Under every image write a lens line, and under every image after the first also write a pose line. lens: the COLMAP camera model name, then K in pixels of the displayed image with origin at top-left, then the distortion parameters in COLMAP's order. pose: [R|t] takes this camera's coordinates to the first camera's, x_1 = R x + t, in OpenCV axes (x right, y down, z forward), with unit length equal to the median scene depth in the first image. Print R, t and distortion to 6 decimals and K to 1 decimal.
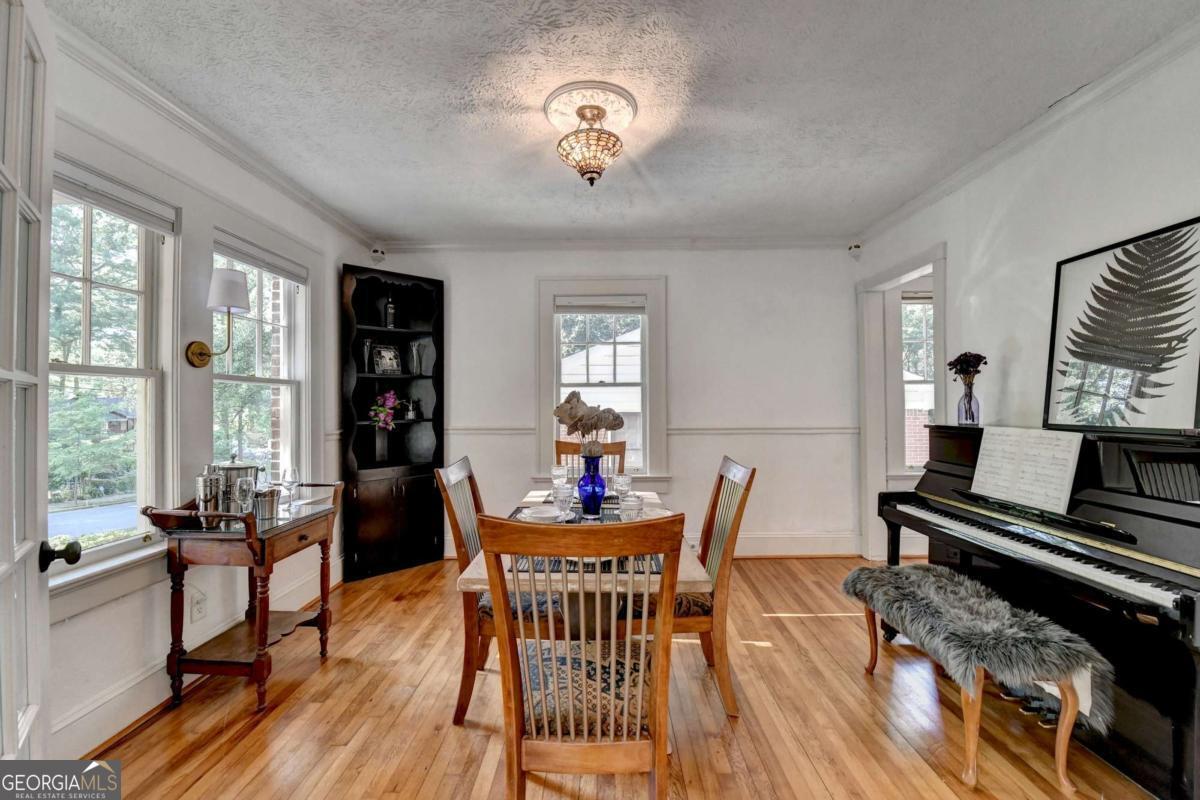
lens RADIAL K [[492.8, 0, 596.2], [0, 492.8, 401.1], [0, 0, 1]] dist [-0.012374, -0.002352]
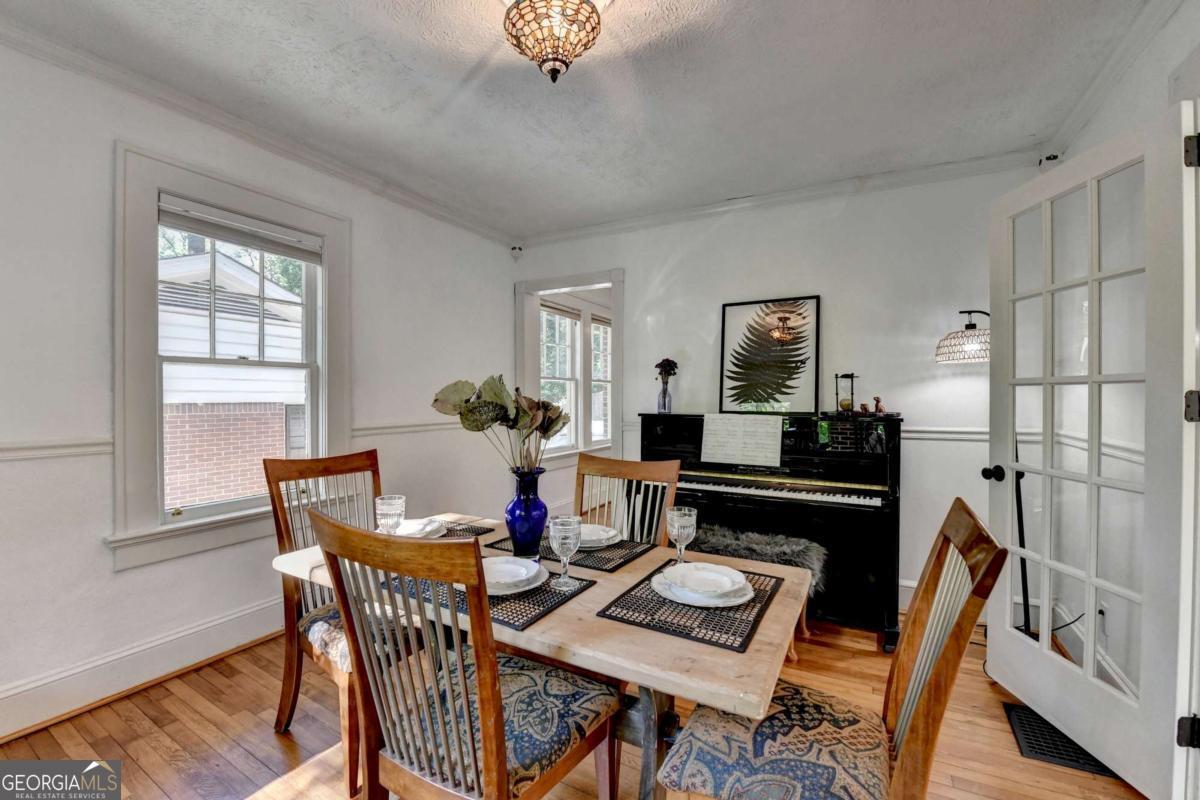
lens RADIAL K [[492.8, 0, 599.0], [0, 492.8, 401.6], [0, 0, 1]] dist [-0.012374, -0.002352]
pose [[0.471946, 0.000505, 0.881627, -0.503229], [-0.011849, 0.999913, 0.005770, 0.011269], [-0.881548, -0.013170, 0.471911, 0.524256]]
